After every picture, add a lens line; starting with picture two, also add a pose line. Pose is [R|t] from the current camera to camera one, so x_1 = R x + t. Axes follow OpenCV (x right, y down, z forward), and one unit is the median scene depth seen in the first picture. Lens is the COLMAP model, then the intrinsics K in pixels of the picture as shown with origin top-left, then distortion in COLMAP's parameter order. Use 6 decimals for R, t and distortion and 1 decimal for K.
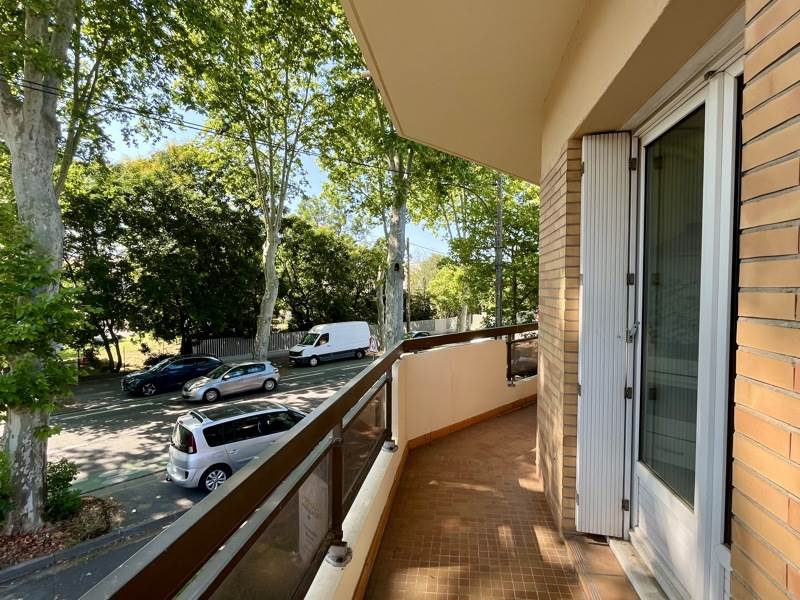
lens RADIAL K [[376.9, 0, 400.0], [0, 376.9, 300.0], [0, 0, 1]] dist [-0.014850, 0.000240]
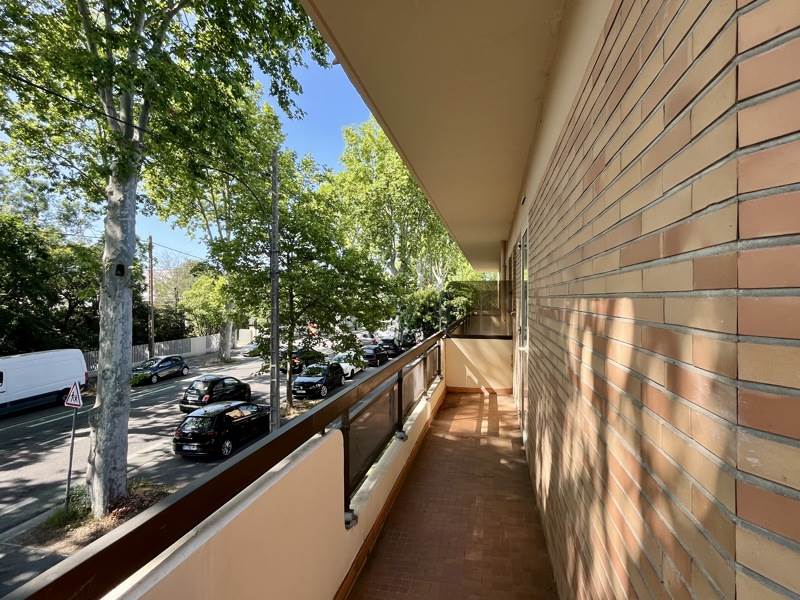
lens RADIAL K [[376.9, 0, 400.0], [0, 376.9, 300.0], [0, 0, 1]] dist [-0.014850, 0.000240]
pose [[0.826556, -0.004137, 0.562839, 0.016985], [0.021302, 0.999486, -0.023937, -0.004737], [-0.562451, 0.031775, 0.826220, 0.107185]]
